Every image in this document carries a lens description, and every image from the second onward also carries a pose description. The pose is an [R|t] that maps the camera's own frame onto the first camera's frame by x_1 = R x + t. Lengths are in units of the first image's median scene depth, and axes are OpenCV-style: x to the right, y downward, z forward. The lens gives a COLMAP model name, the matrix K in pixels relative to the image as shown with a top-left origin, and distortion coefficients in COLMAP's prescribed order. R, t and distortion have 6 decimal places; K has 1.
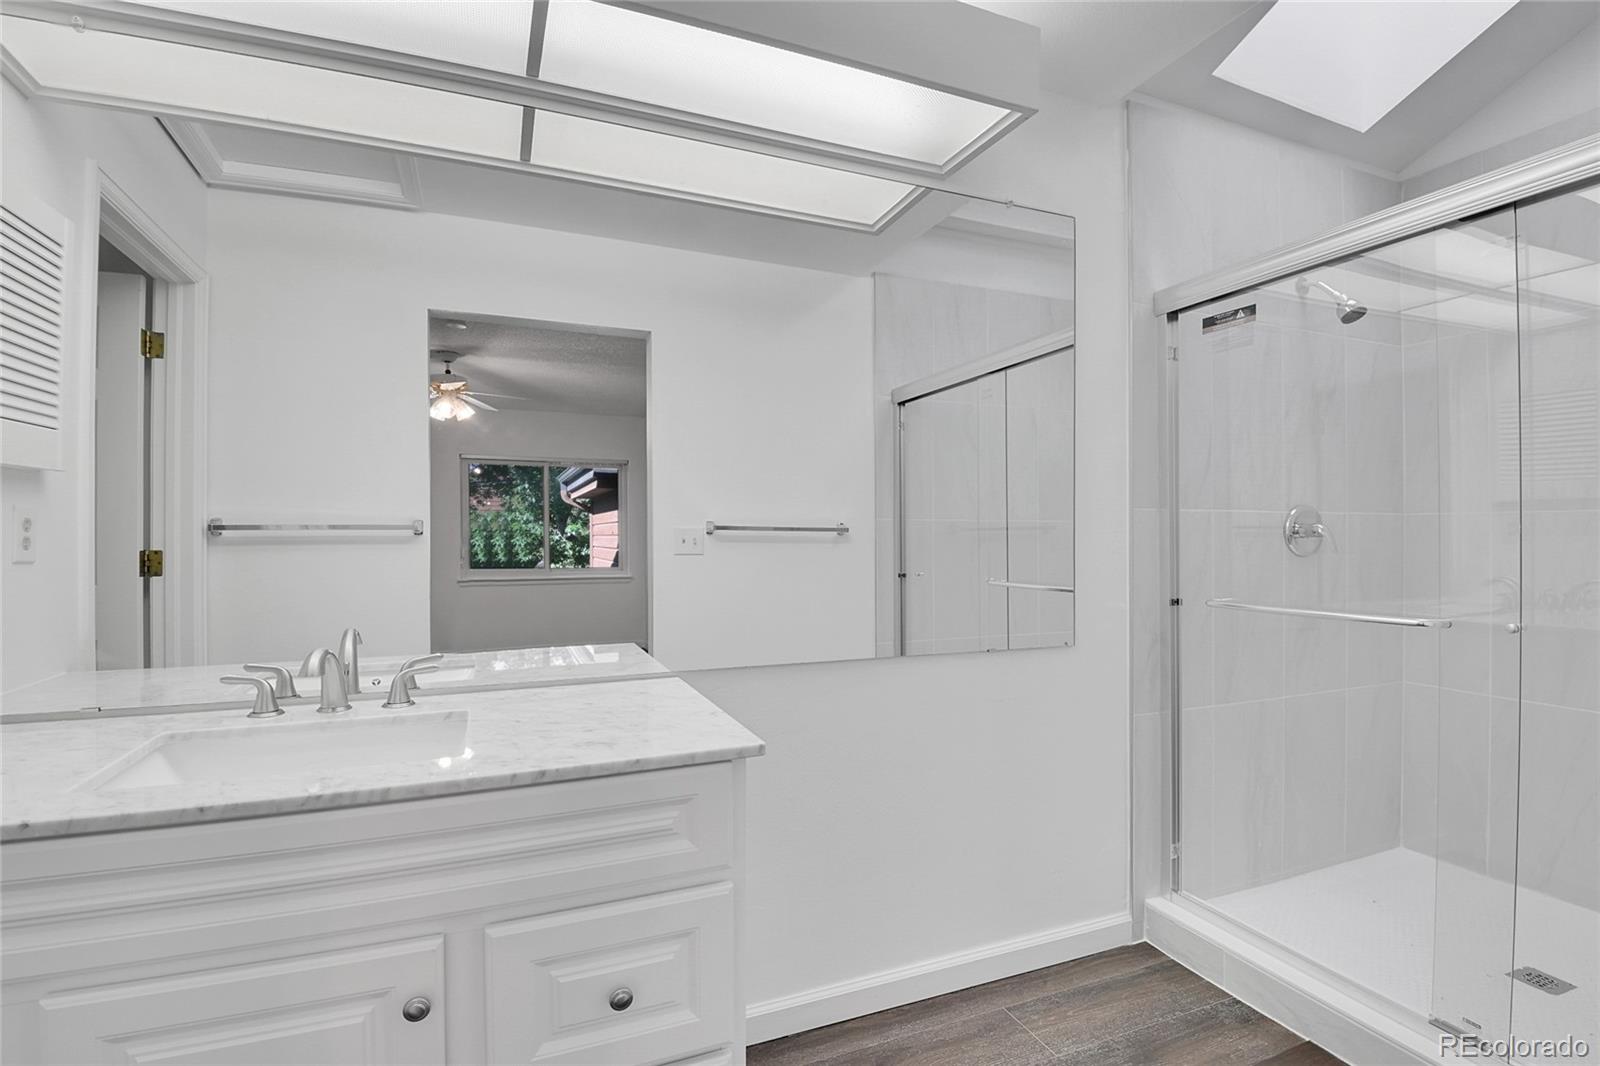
lens RADIAL K [[731.8, 0, 818.3], [0, 731.8, 529.7], [0, 0, 1]] dist [0.000362, -0.011306]
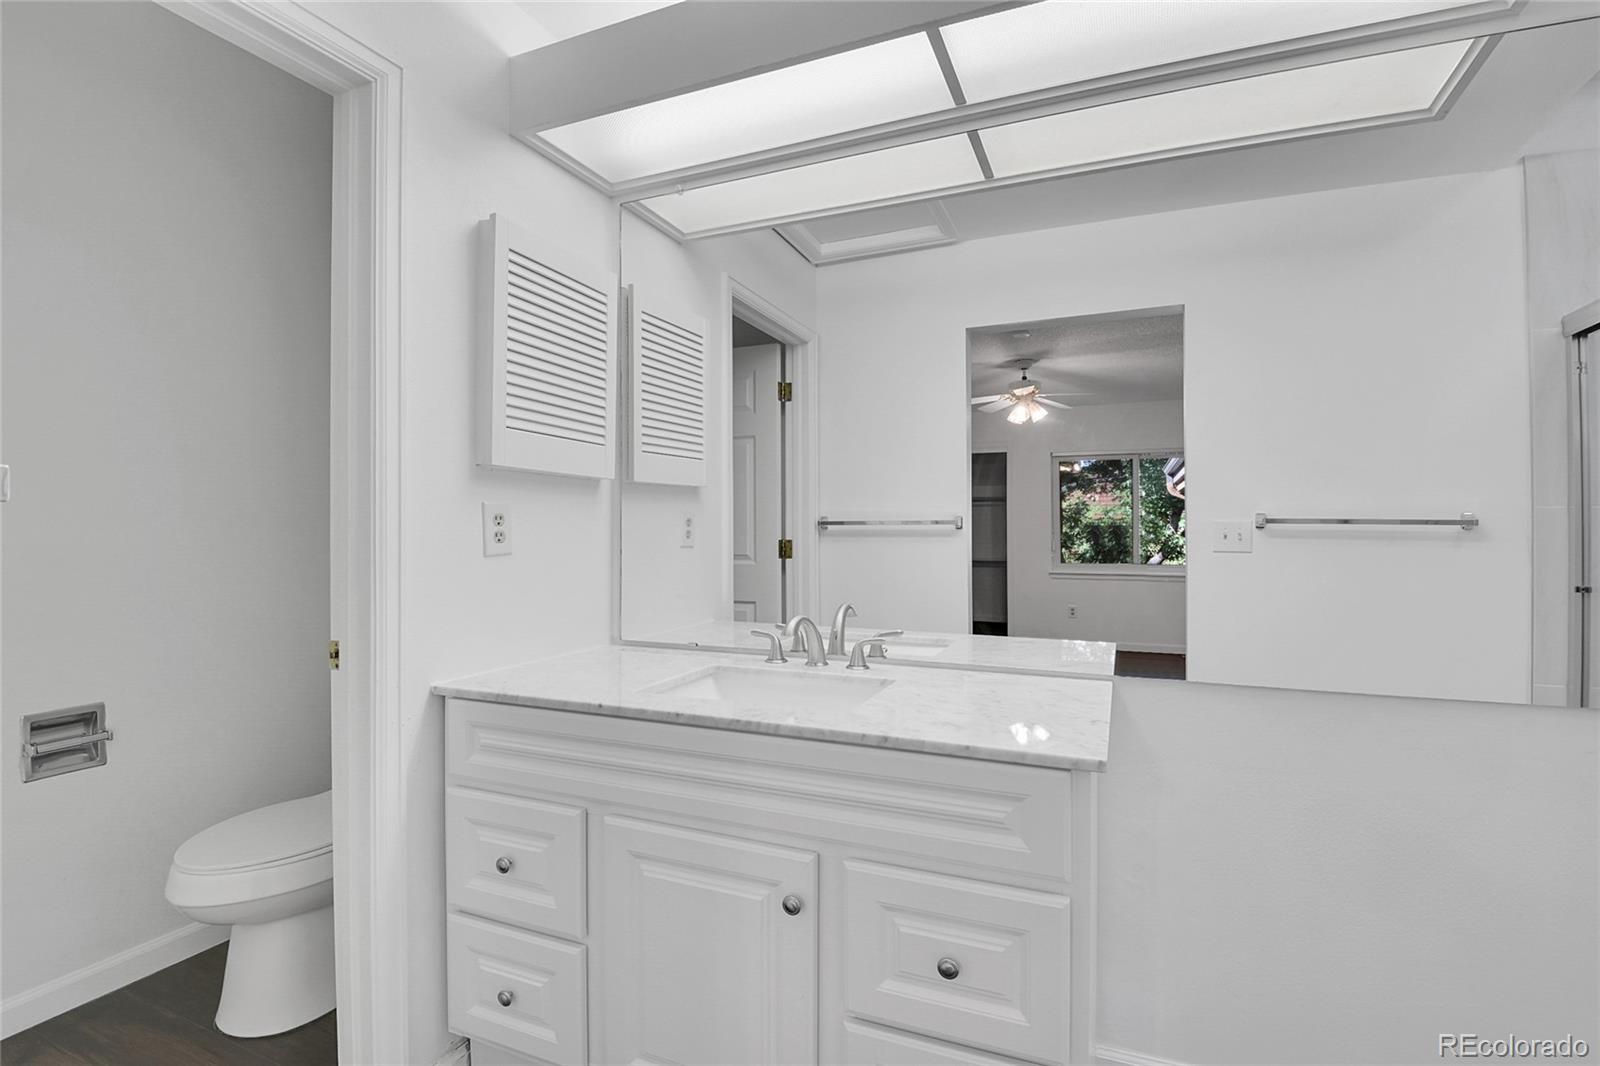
lens RADIAL K [[726.4, 0, 816.7], [0, 726.4, 530.0], [0, 0, 1]] dist [0.034345, -0.029274]
pose [[0.723326, 0.002337, -0.690502, 0.141190], [0.003665, 0.999967, 0.007223, -0.000414], [0.690497, -0.007755, 0.723294, 0.046170]]
